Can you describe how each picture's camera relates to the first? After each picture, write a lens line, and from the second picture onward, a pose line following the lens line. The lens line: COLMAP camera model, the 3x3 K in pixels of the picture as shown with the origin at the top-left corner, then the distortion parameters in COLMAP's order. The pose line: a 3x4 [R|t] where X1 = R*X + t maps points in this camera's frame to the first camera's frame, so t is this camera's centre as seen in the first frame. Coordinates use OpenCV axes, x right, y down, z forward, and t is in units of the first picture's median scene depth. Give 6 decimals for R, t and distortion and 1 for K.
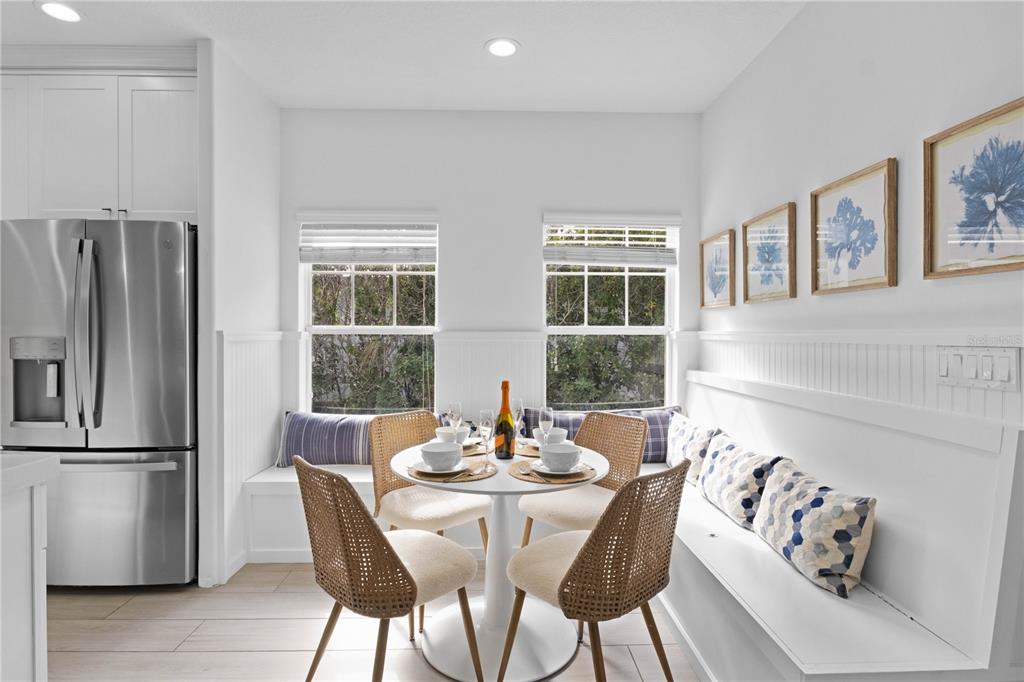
lens RADIAL K [[522.5, 0, 512.0], [0, 522.5, 341.0], [0, 0, 1]] dist [-0.005569, 0.000386]
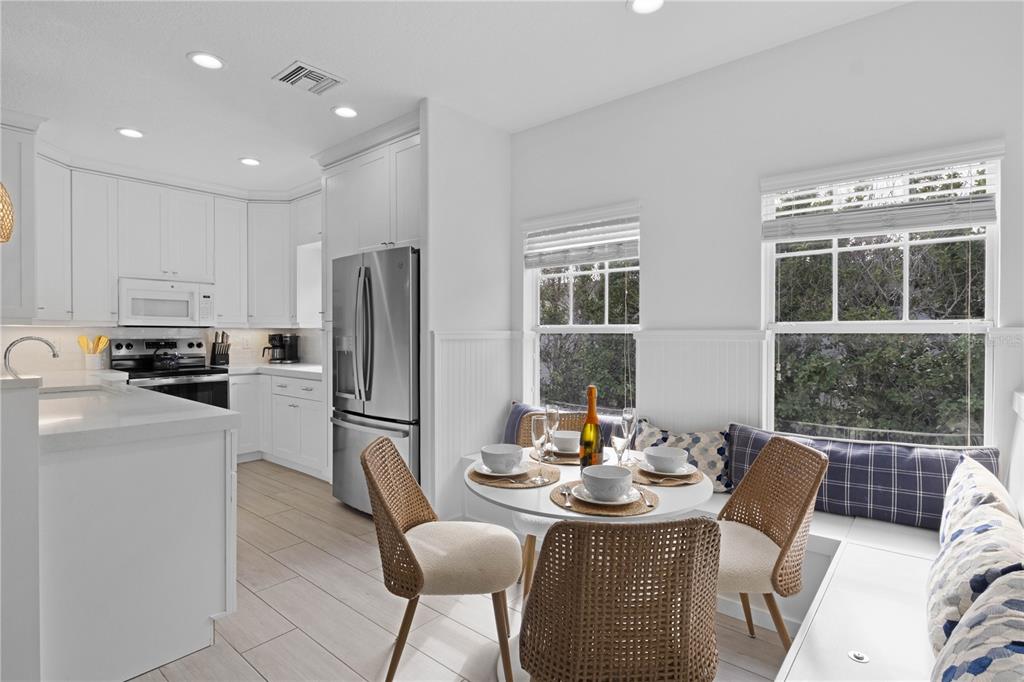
lens RADIAL K [[509.5, 0, 512.0], [0, 509.5, 341.0], [0, 0, 1]] dist [-0.005651, 0.000276]
pose [[0.742938, 0.006982, -0.669324, 0.301996], [-0.005448, 0.999976, 0.004384, -0.001864], [0.669338, 0.000390, 0.742958, 0.176558]]
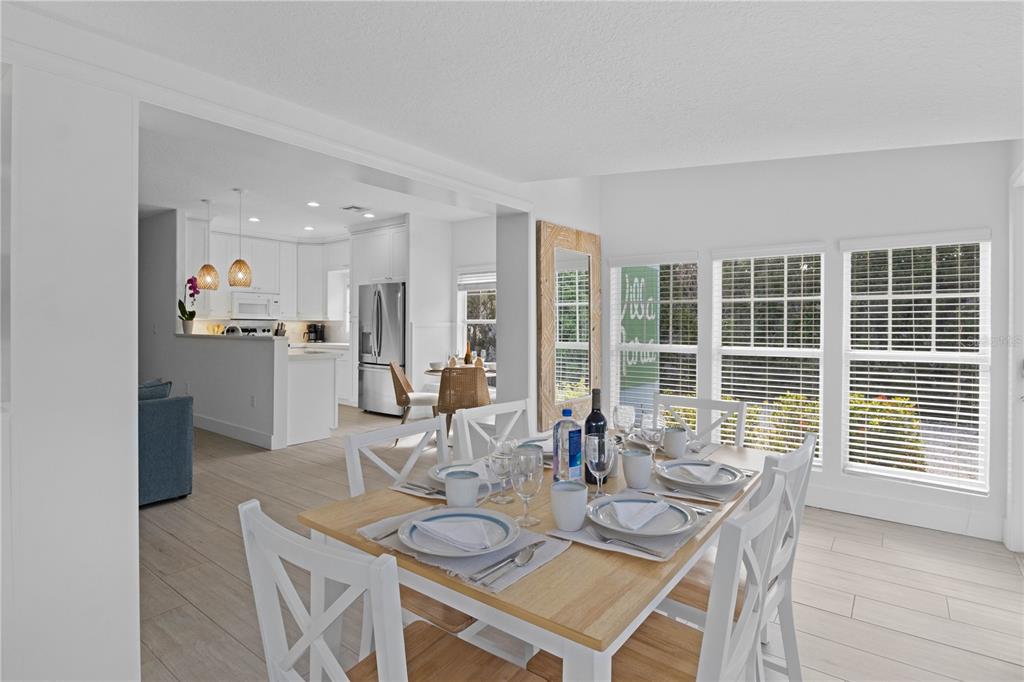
lens RADIAL K [[514.4, 0, 513.7], [0, 514.4, 327.7], [0, 0, 1]] dist [-0.001155, 0.000864]
pose [[0.778335, 0.000905, -0.627849, 1.137387], [-0.007762, 0.999936, -0.008181, 0.018777], [0.627801, 0.011241, 0.778293, -0.536821]]
